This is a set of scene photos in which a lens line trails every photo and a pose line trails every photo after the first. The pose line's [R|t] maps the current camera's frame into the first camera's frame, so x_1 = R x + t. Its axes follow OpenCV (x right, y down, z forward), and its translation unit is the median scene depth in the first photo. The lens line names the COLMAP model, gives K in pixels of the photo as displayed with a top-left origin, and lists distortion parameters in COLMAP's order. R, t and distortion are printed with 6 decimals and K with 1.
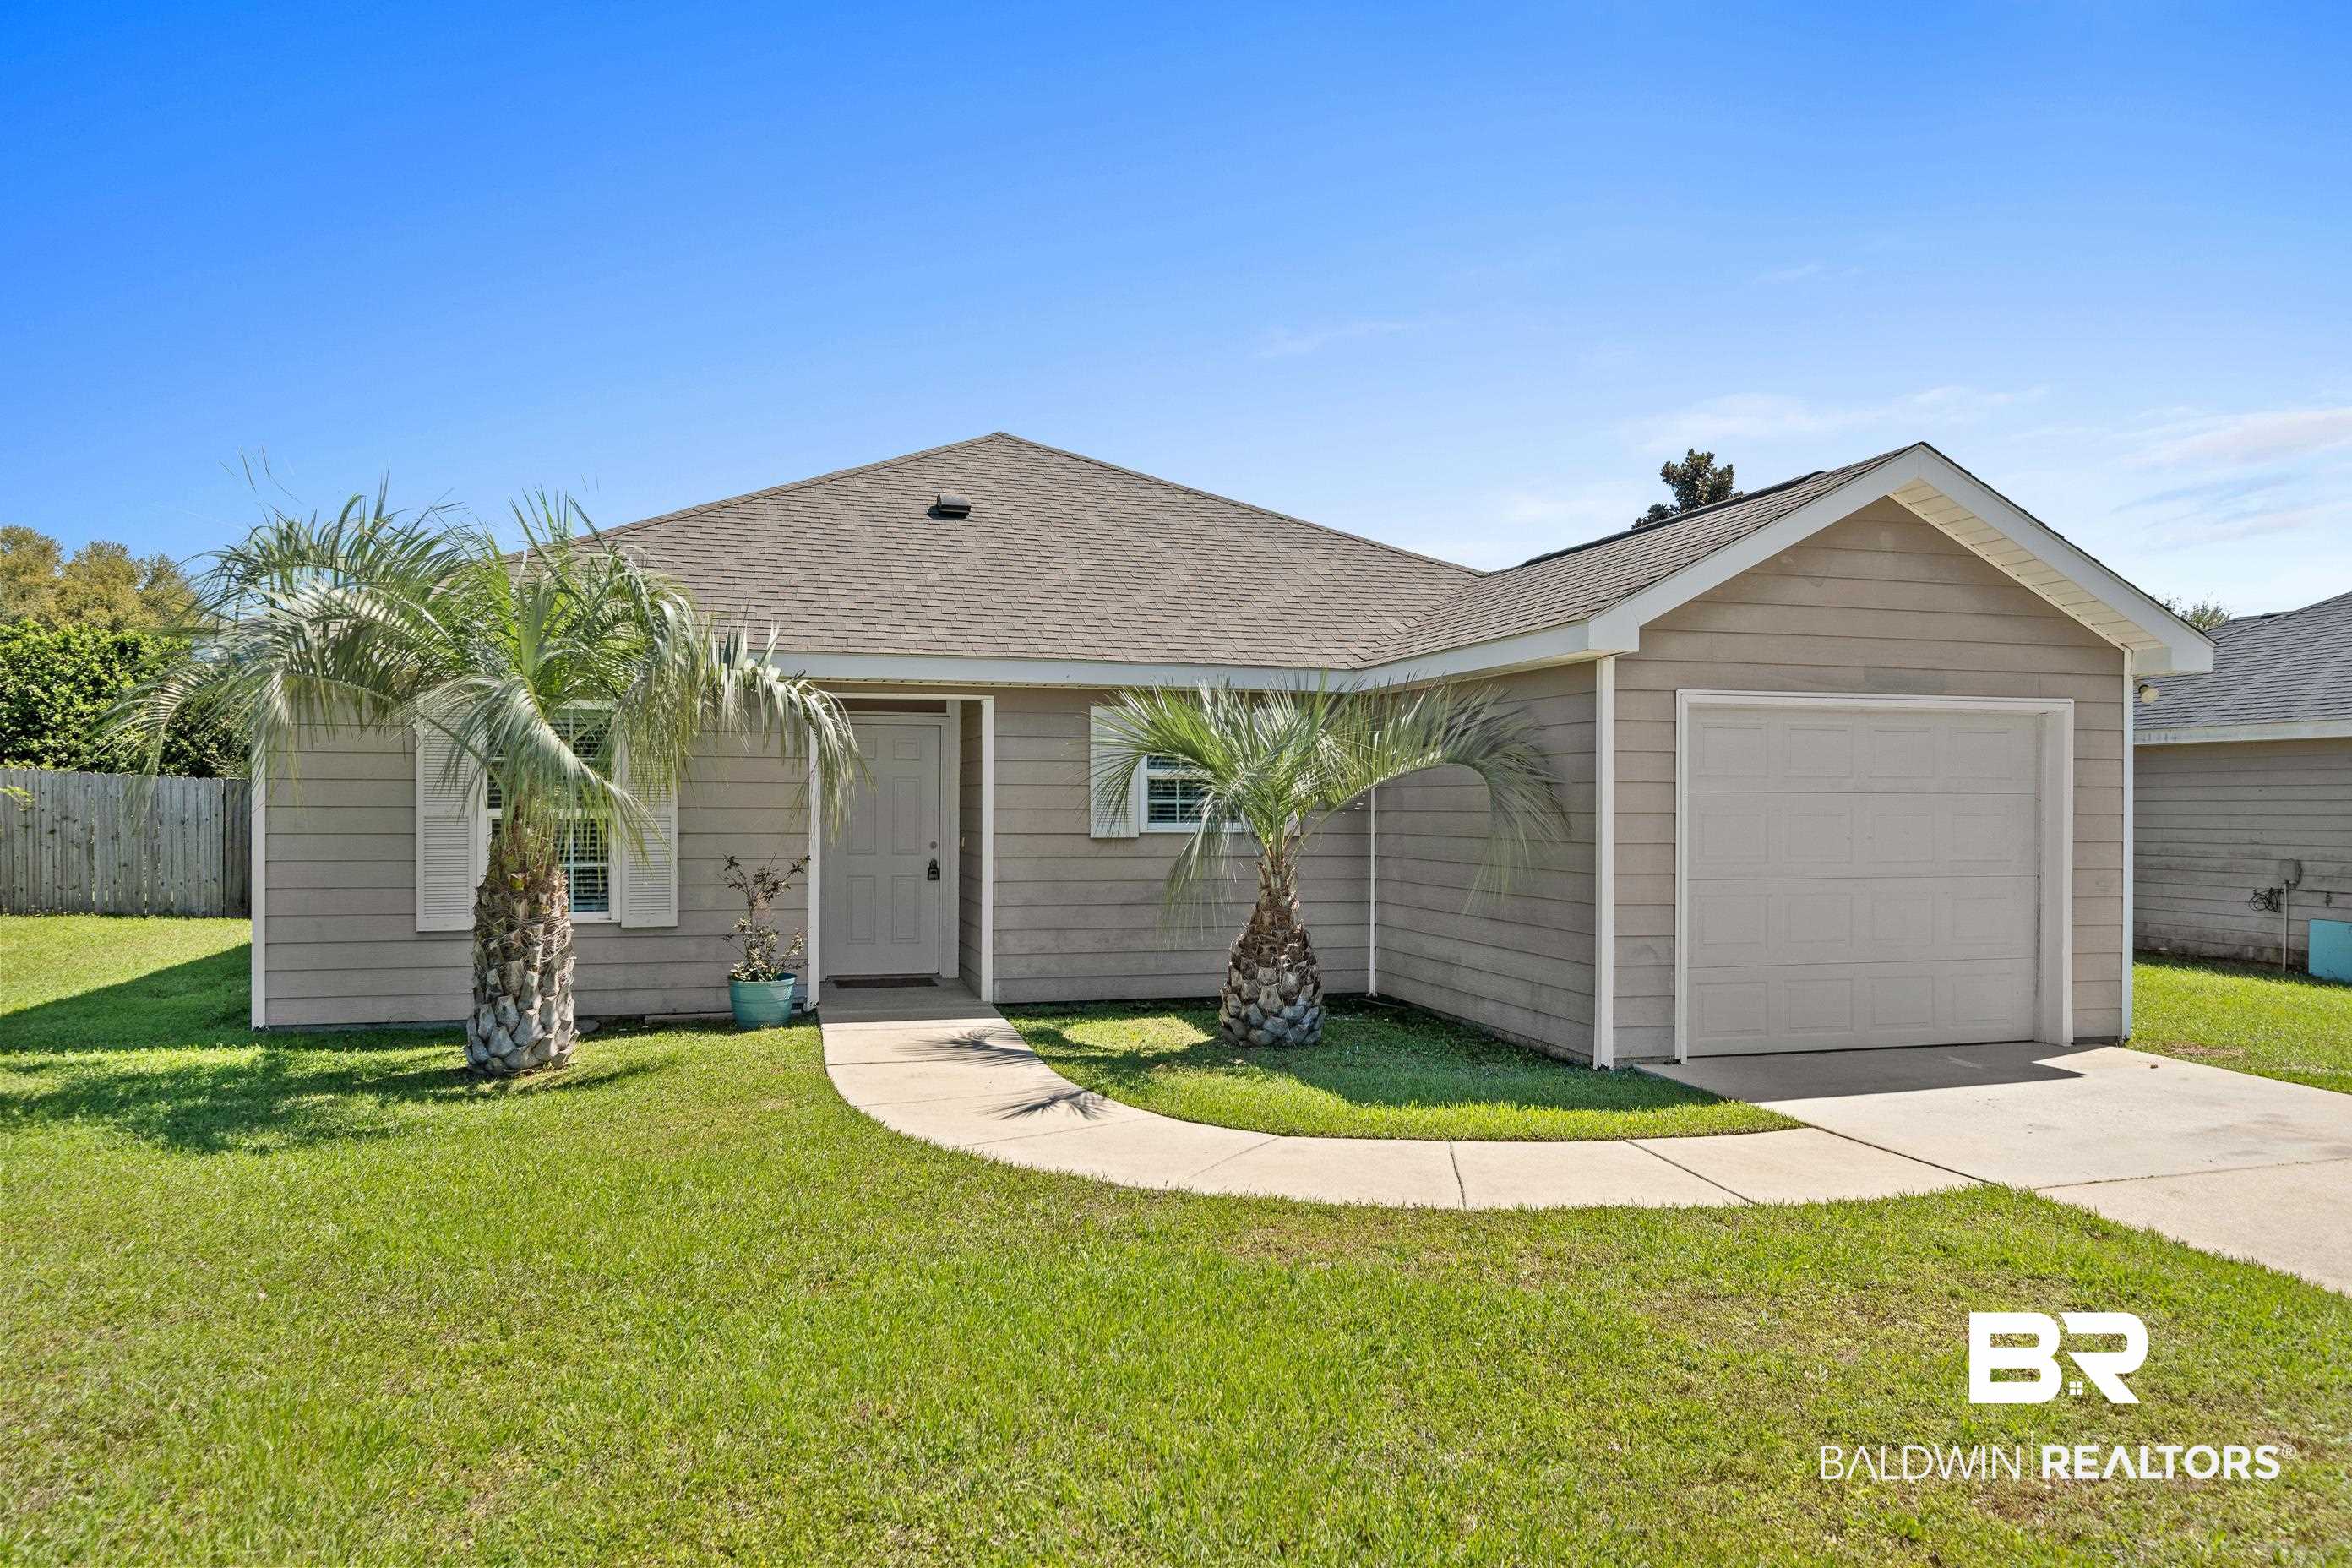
lens RADIAL K [[1584.2, 0, 1177.4], [0, 1584.2, 789.9], [0, 0, 1]] dist [0.002653, -0.000388]
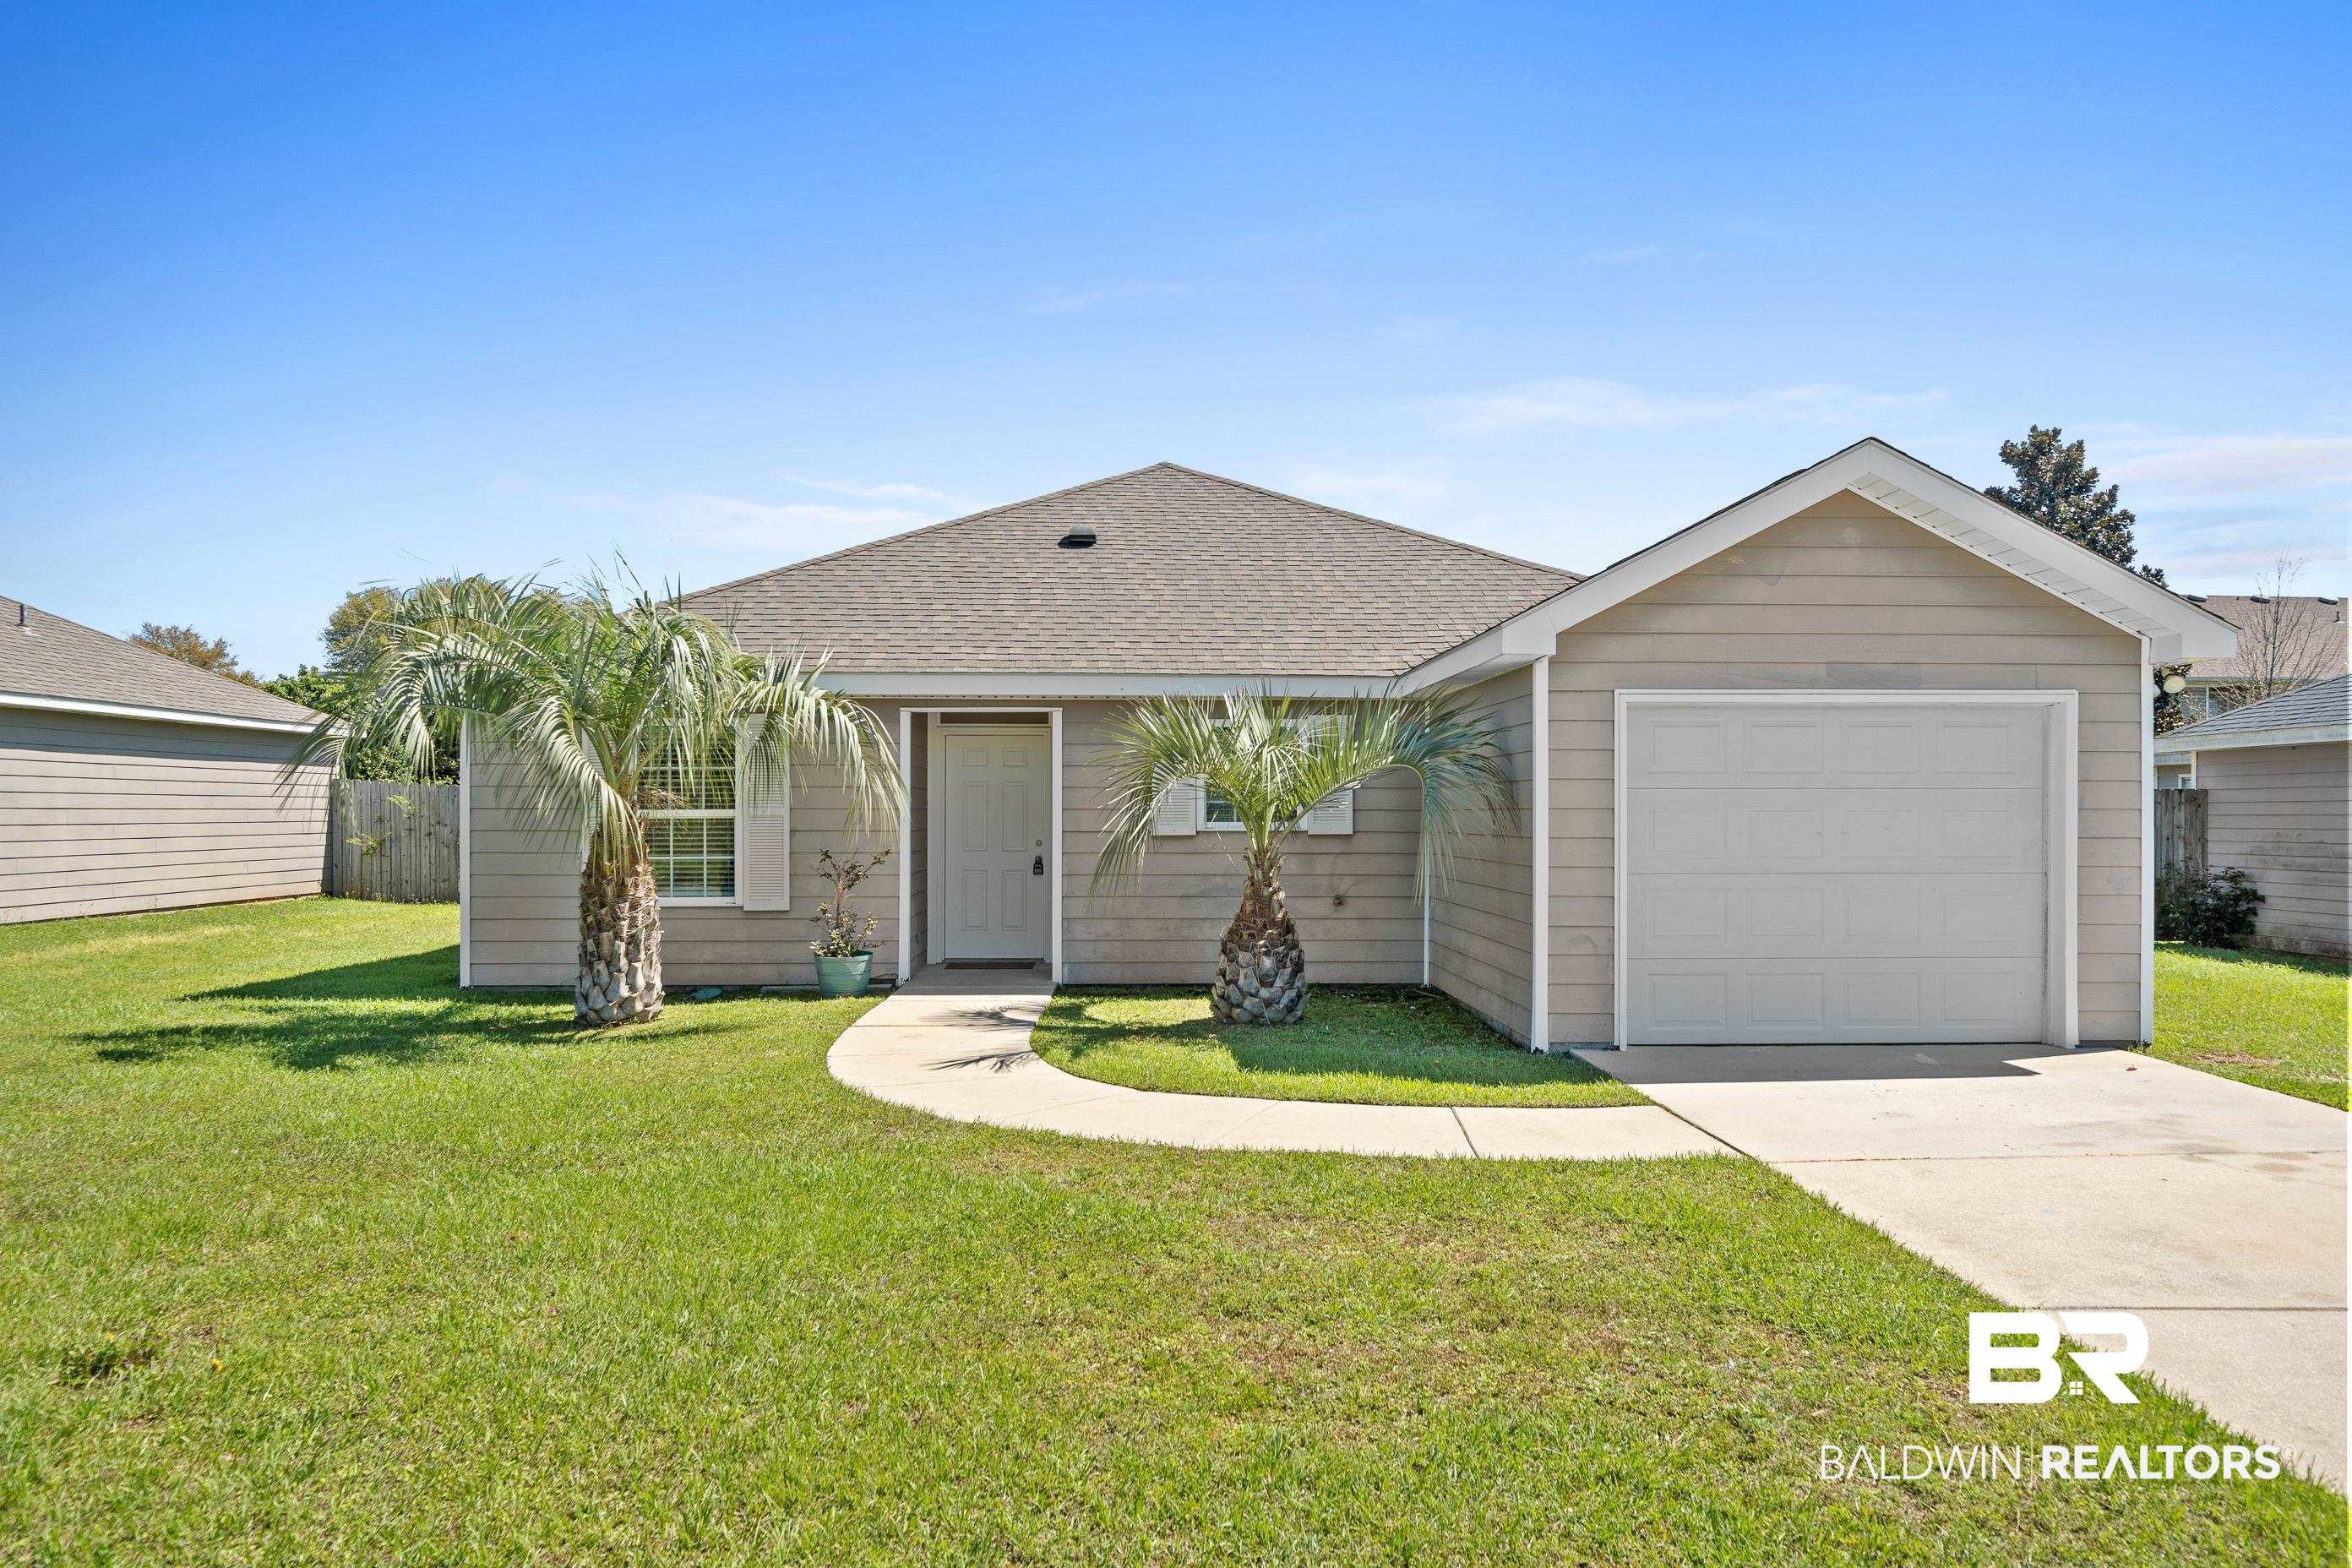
lens RADIAL K [[1584.2, 0, 1177.4], [0, 1584.2, 789.9], [0, 0, 1]] dist [0.002653, -0.000388]
pose [[0.970996, -0.006591, -0.239006, 0.271412], [0.004969, 0.999960, -0.007388, 0.008289], [0.239046, 0.005986, 0.970990, -0.073513]]
